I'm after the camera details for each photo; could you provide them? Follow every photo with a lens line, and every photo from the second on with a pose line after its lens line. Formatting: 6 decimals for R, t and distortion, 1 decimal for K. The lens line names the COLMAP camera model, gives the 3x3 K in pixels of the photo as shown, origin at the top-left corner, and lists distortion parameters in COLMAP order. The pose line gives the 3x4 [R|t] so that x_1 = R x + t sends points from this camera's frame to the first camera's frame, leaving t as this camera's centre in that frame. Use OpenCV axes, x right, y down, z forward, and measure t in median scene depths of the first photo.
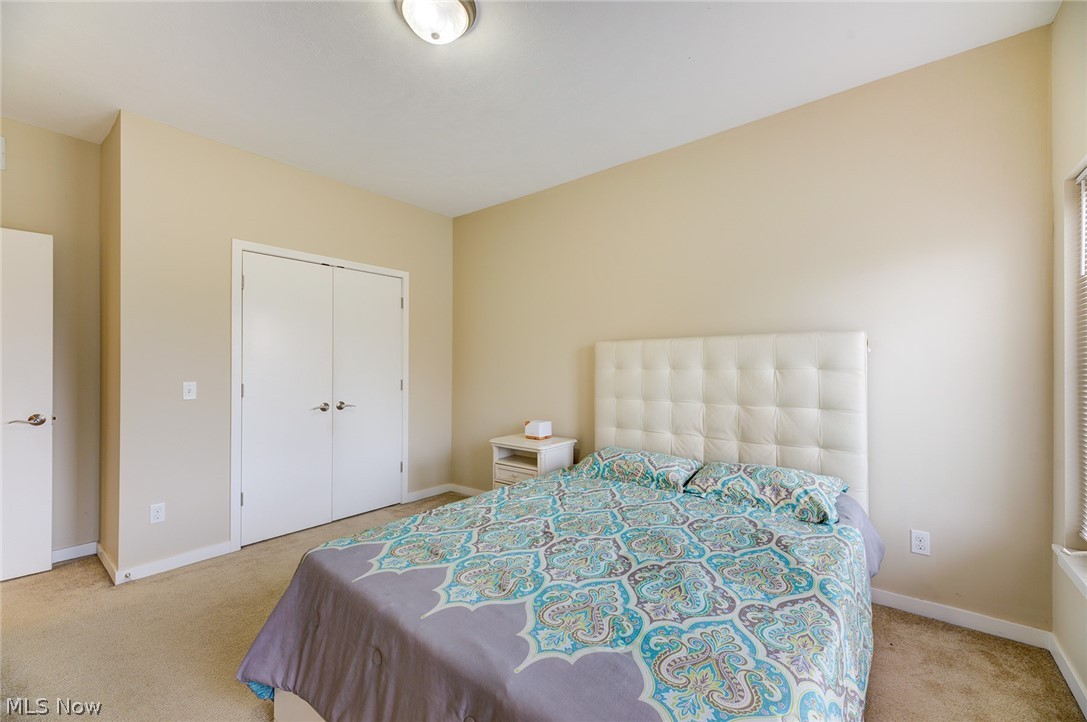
lens RADIAL K [[438.8, 0, 542.7], [0, 438.8, 363.8], [0, 0, 1]] dist [0.016308, -0.000875]
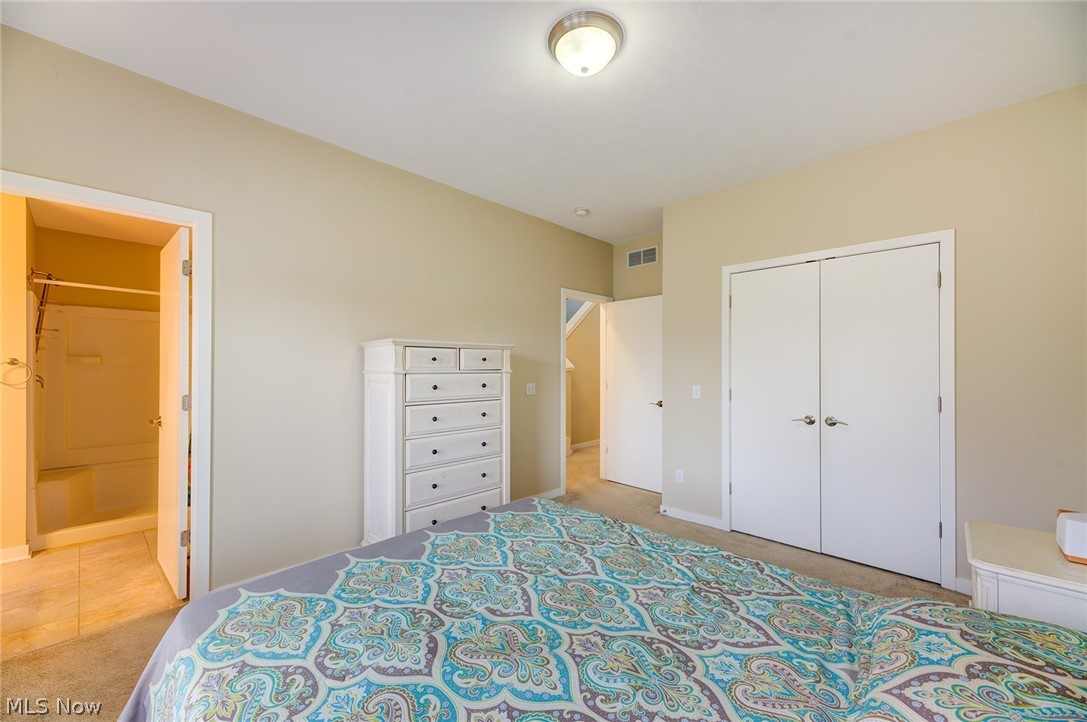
lens RADIAL K [[432.0, 0, 539.6], [0, 432.0, 365.0], [0, 0, 1]] dist [0.010619, -0.000500]
pose [[-0.091515, -0.007711, -0.995774, 1.095103], [0.002183, 0.999966, -0.007944, -0.021413], [0.995801, -0.002901, -0.091495, 1.333850]]
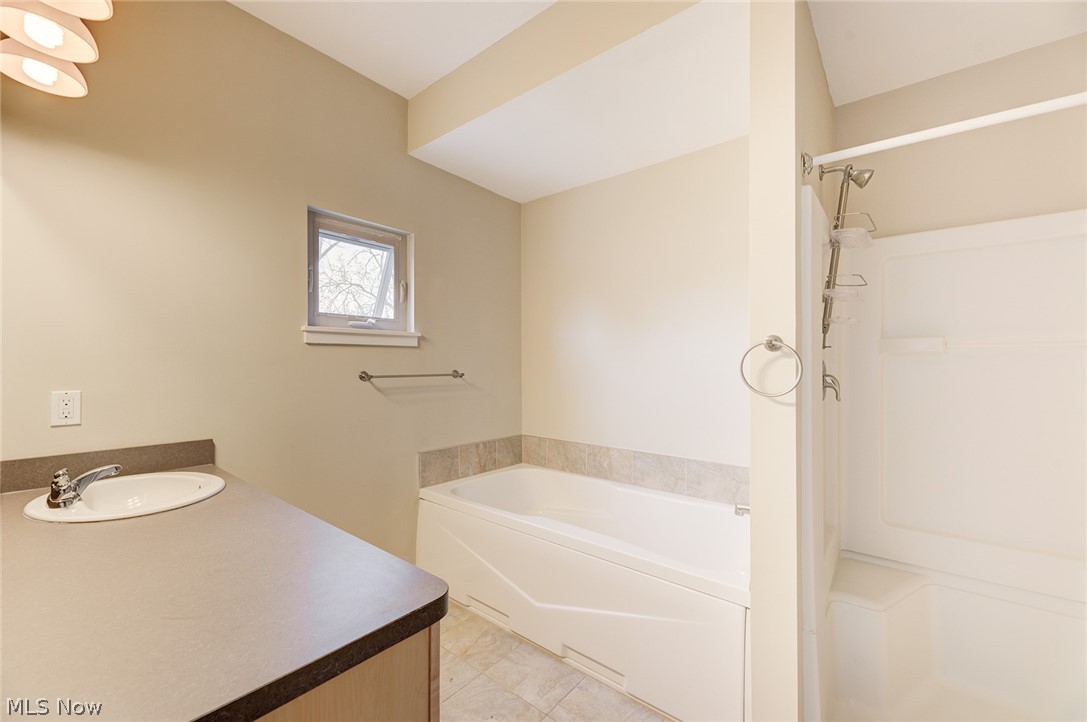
lens RADIAL K [[440.3, 0, 543.5], [0, 440.3, 361.0], [0, 0, 1]] dist [-0.000022, -0.000046]
pose [[-0.999748, -0.007289, 0.021235, 0.718160], [-0.007543, 0.999901, -0.011903, -0.017271], [-0.021147, -0.012060, -0.999704, 0.858540]]
